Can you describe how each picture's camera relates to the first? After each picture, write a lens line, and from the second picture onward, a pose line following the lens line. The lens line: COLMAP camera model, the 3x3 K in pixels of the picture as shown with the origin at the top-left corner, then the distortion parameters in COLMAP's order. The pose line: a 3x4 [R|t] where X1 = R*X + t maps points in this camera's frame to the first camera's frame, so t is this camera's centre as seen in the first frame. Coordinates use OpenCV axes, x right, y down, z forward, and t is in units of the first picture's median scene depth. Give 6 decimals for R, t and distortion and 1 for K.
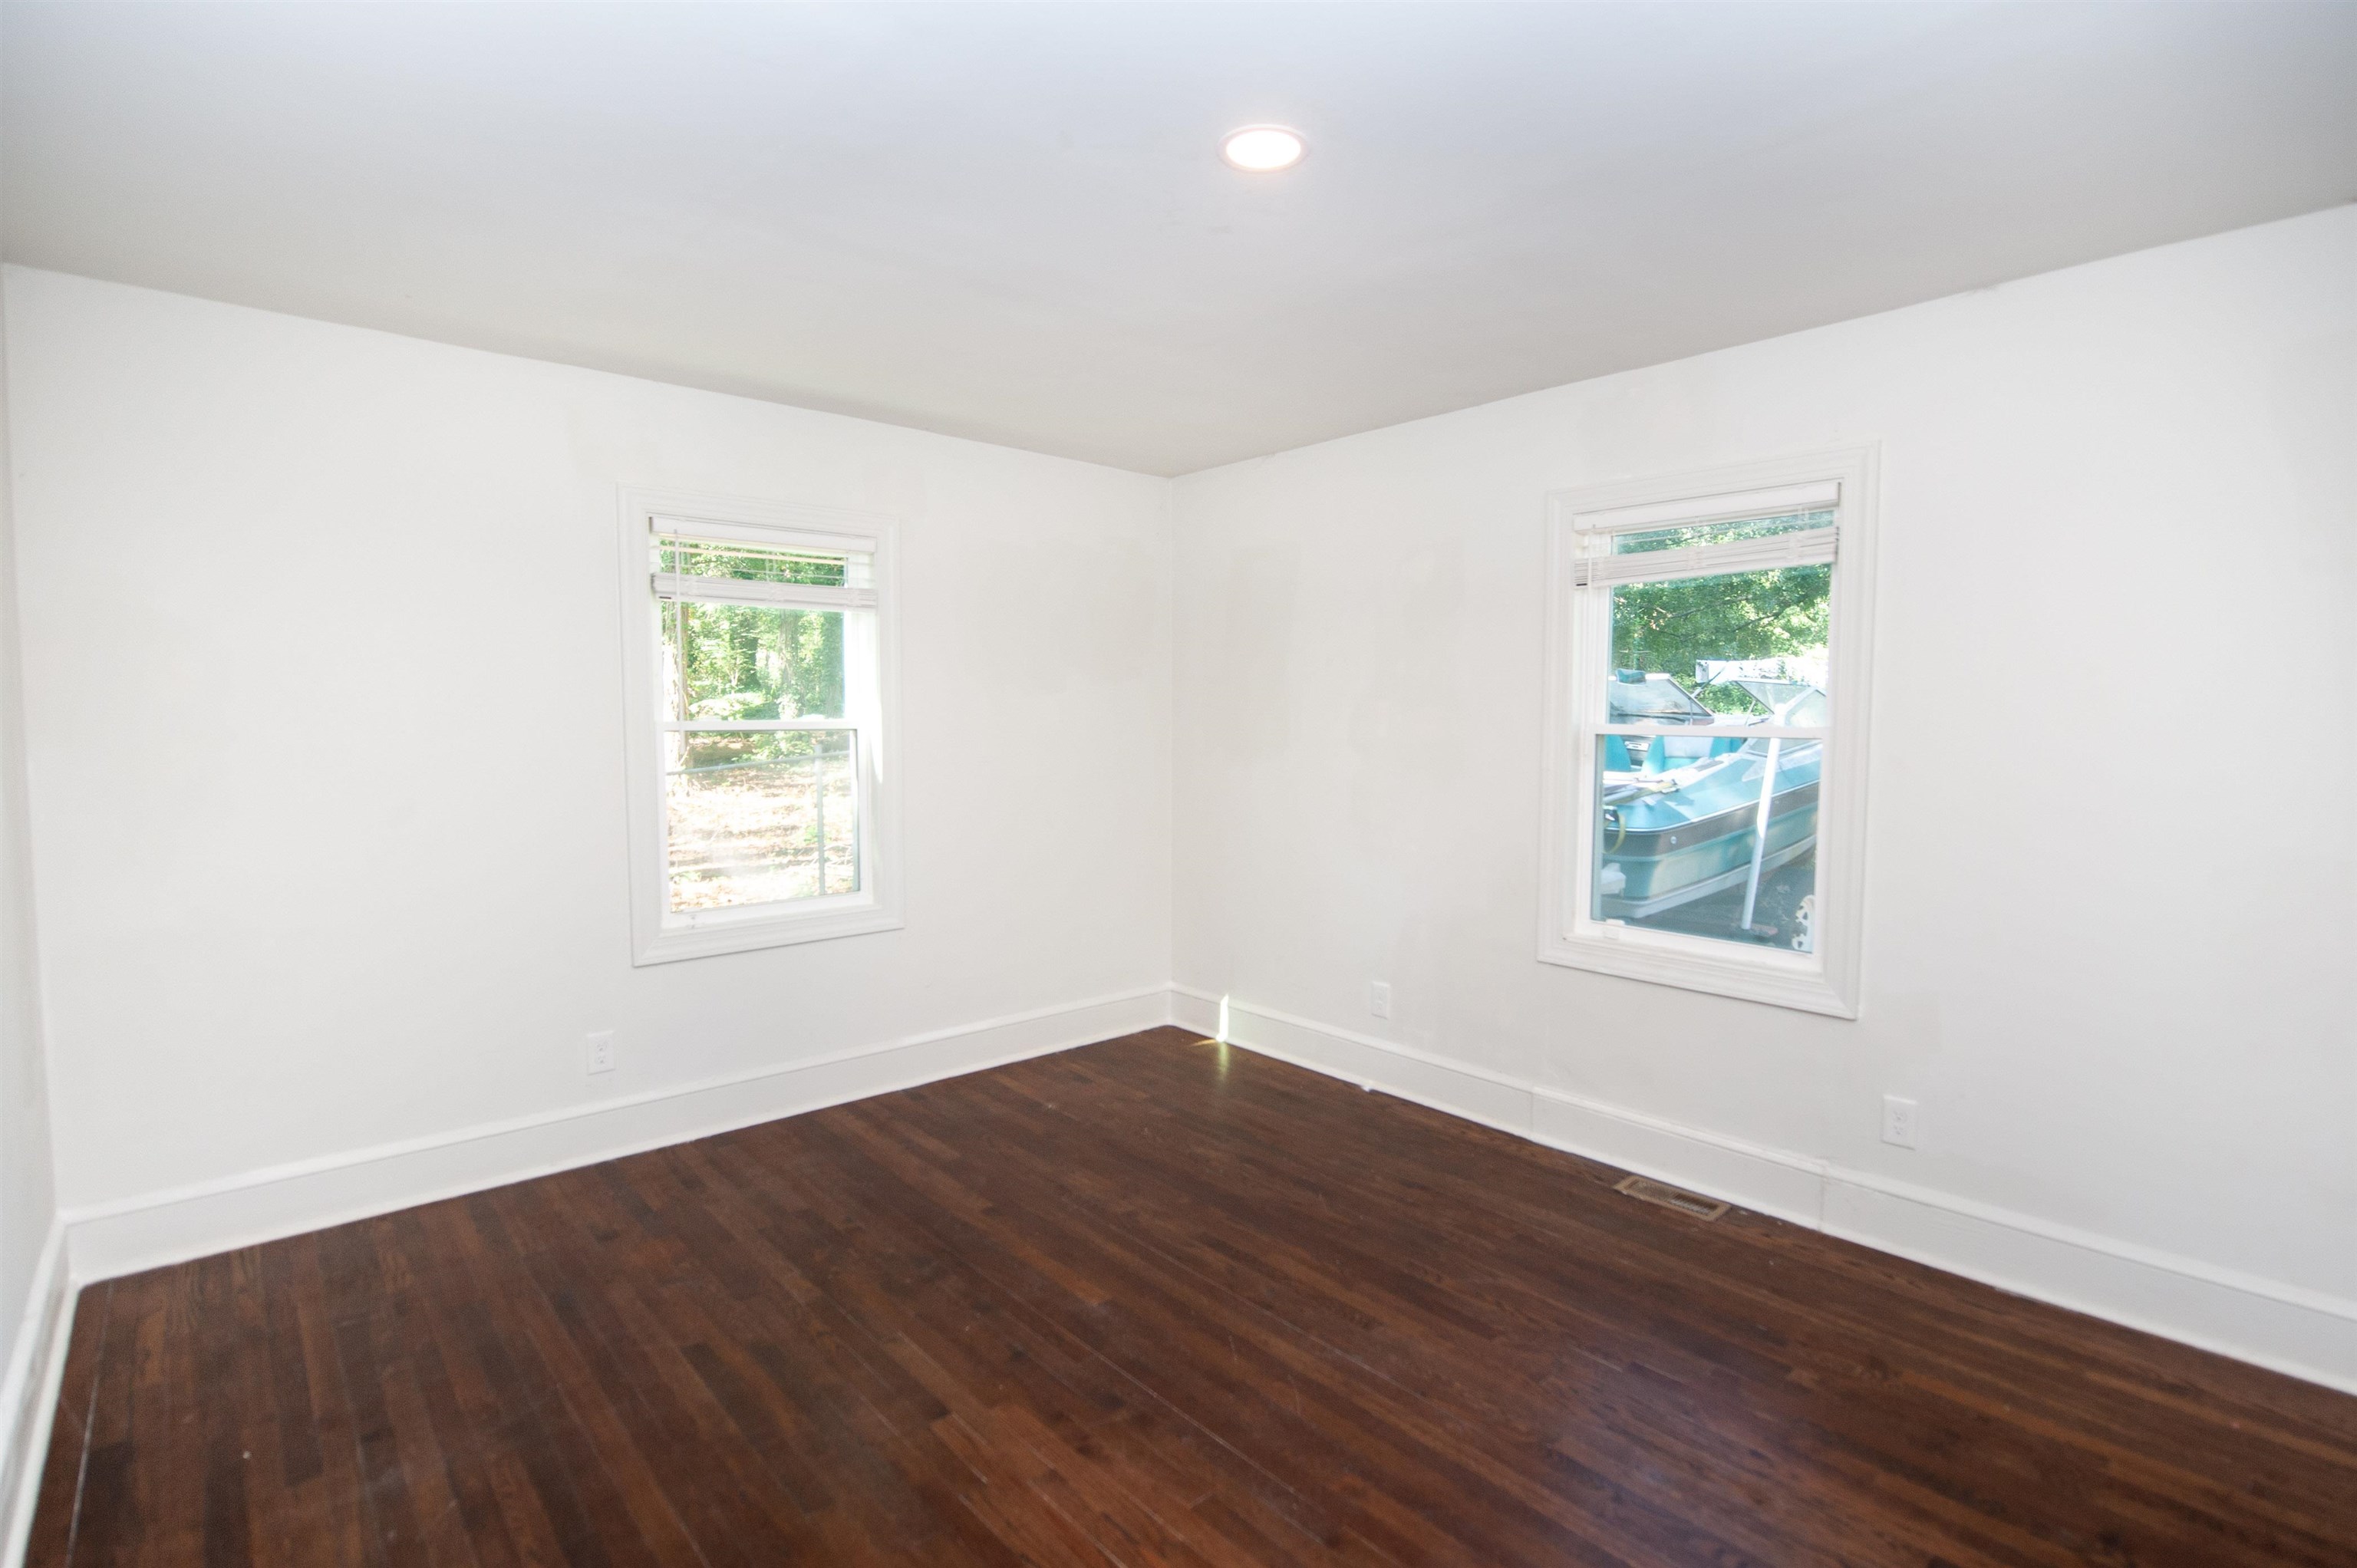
lens RADIAL K [[1131.0, 0, 1182.6], [0, 1131.0, 781.2], [0, 0, 1]] dist [-0.014414, -0.002390]
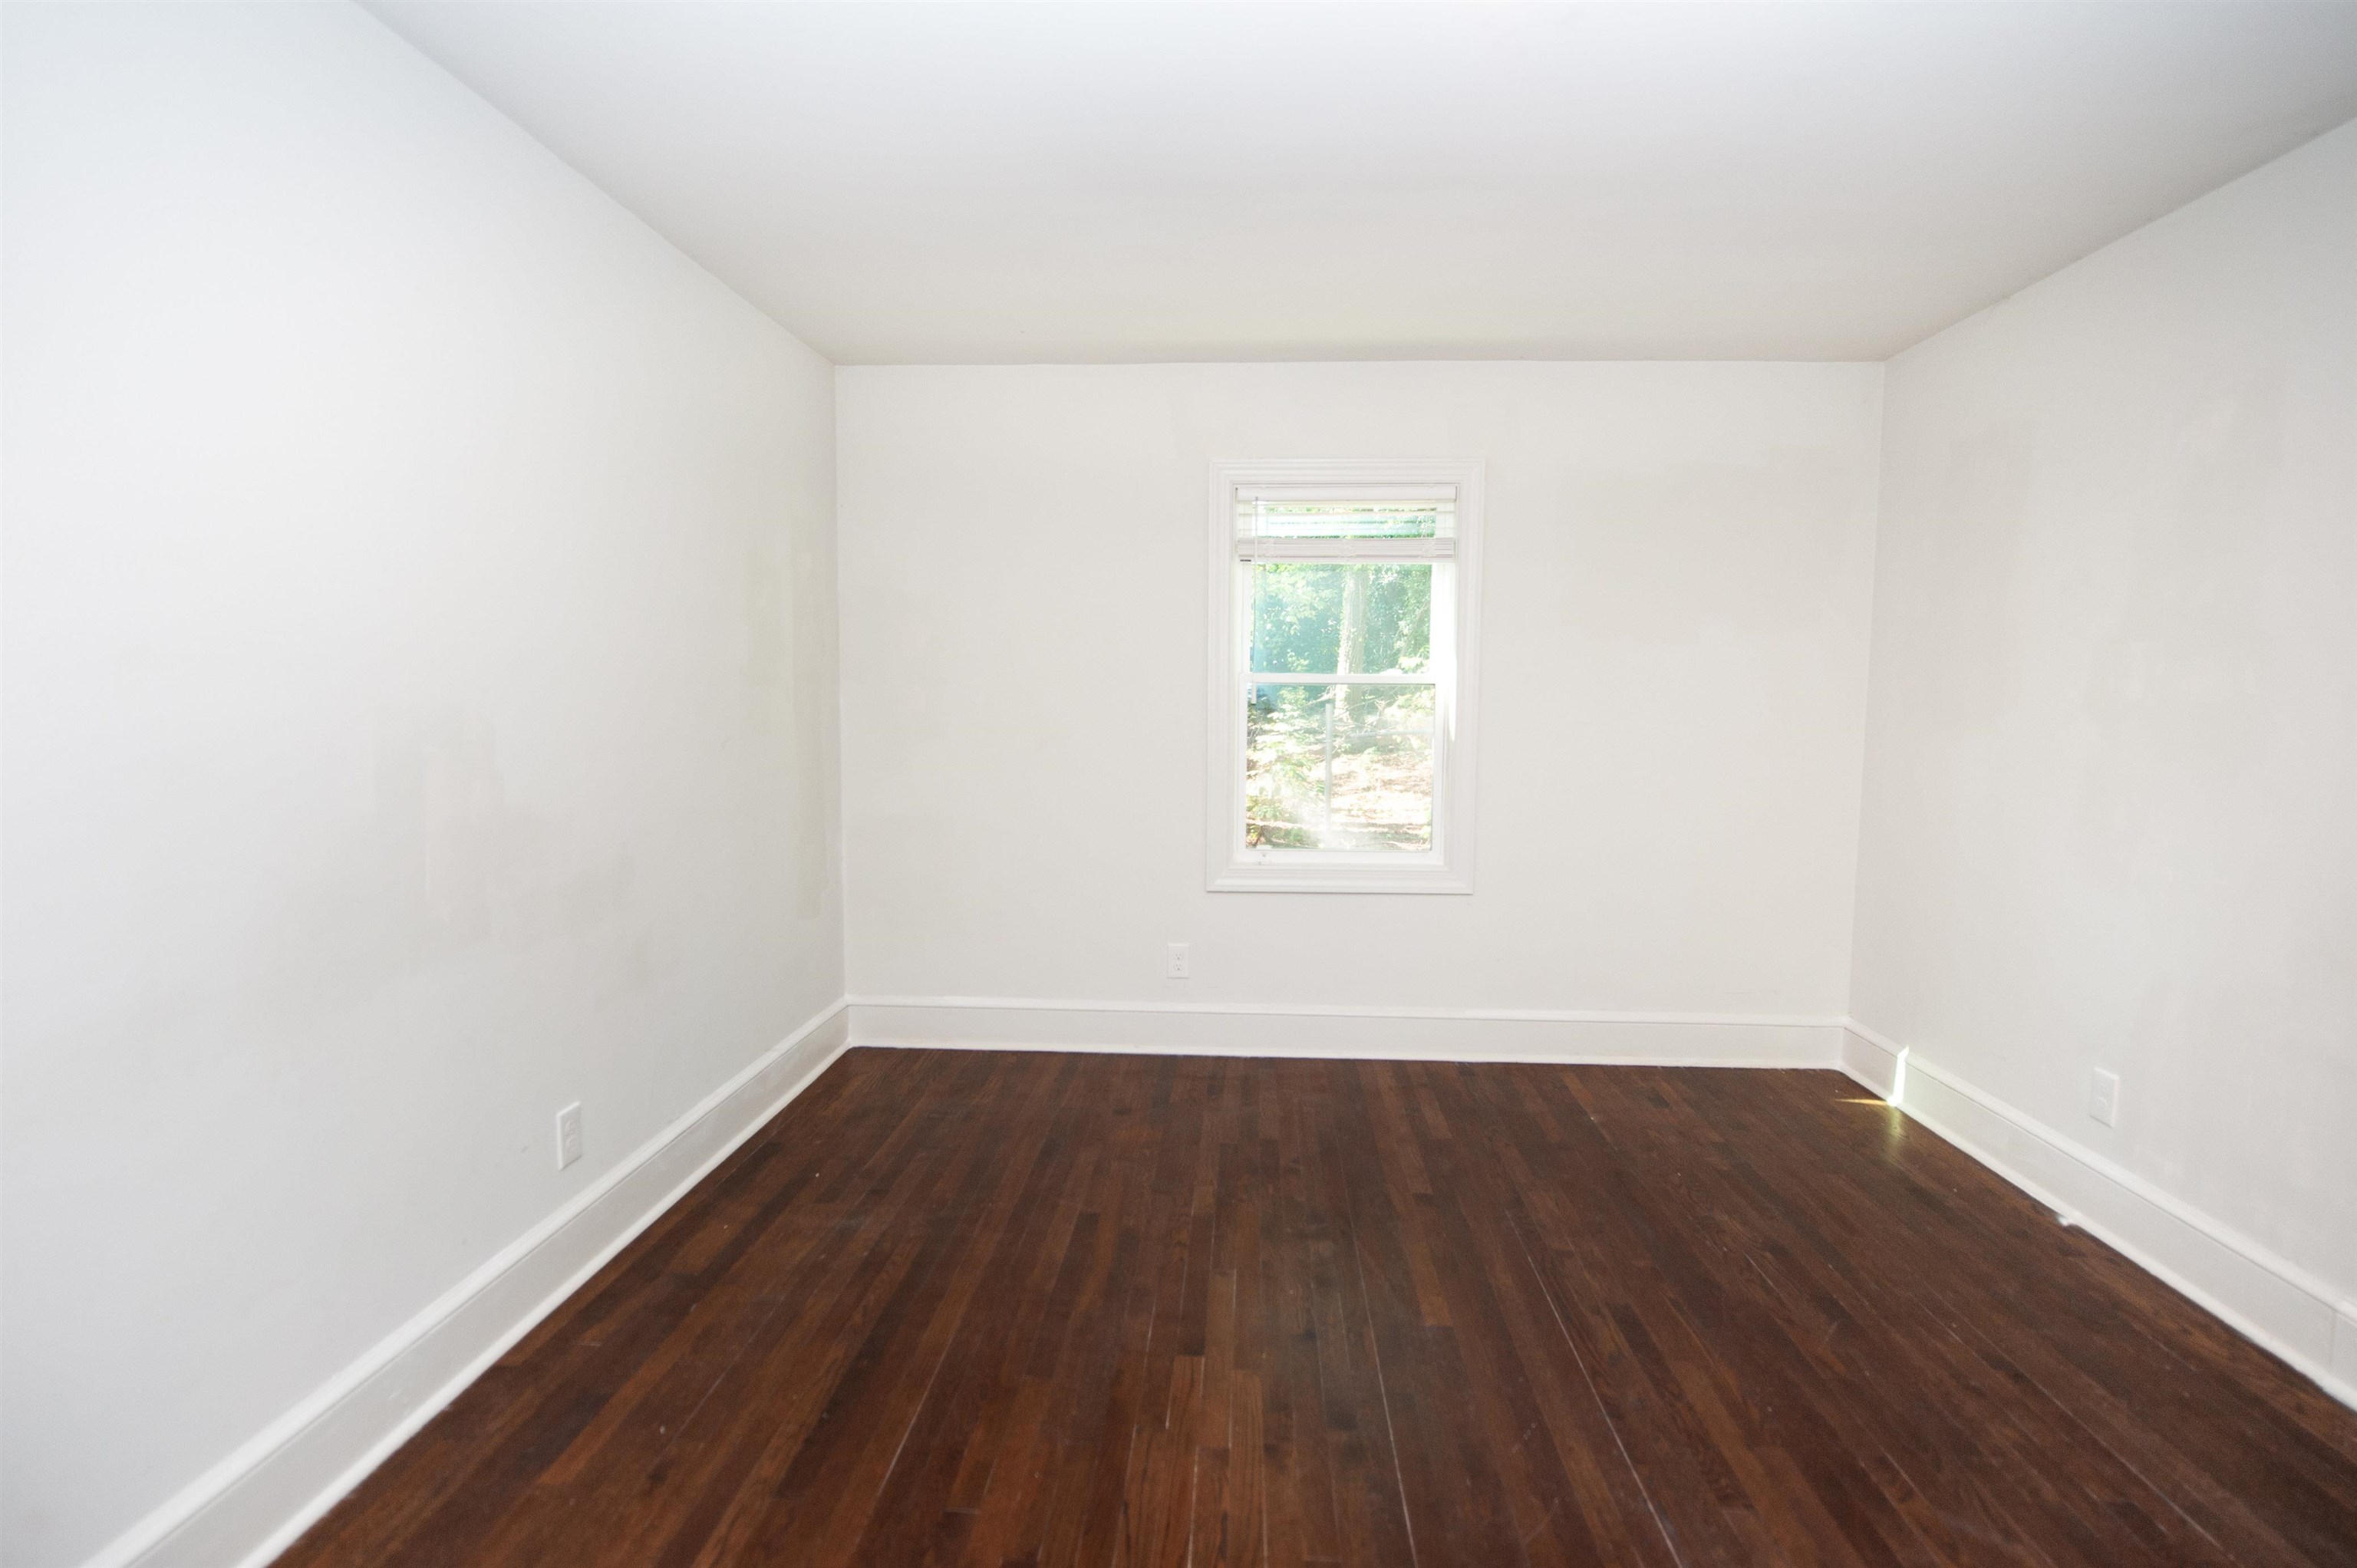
lens RADIAL K [[1131.0, 0, 1176.7], [0, 1131.0, 783.2], [0, 0, 1]] dist [-0.014414, -0.002390]
pose [[0.705056, 0.064445, -0.706218, 0.332444], [-0.050833, 0.997893, 0.040312, 0.015655], [0.707328, 0.007477, 0.706846, 0.209429]]
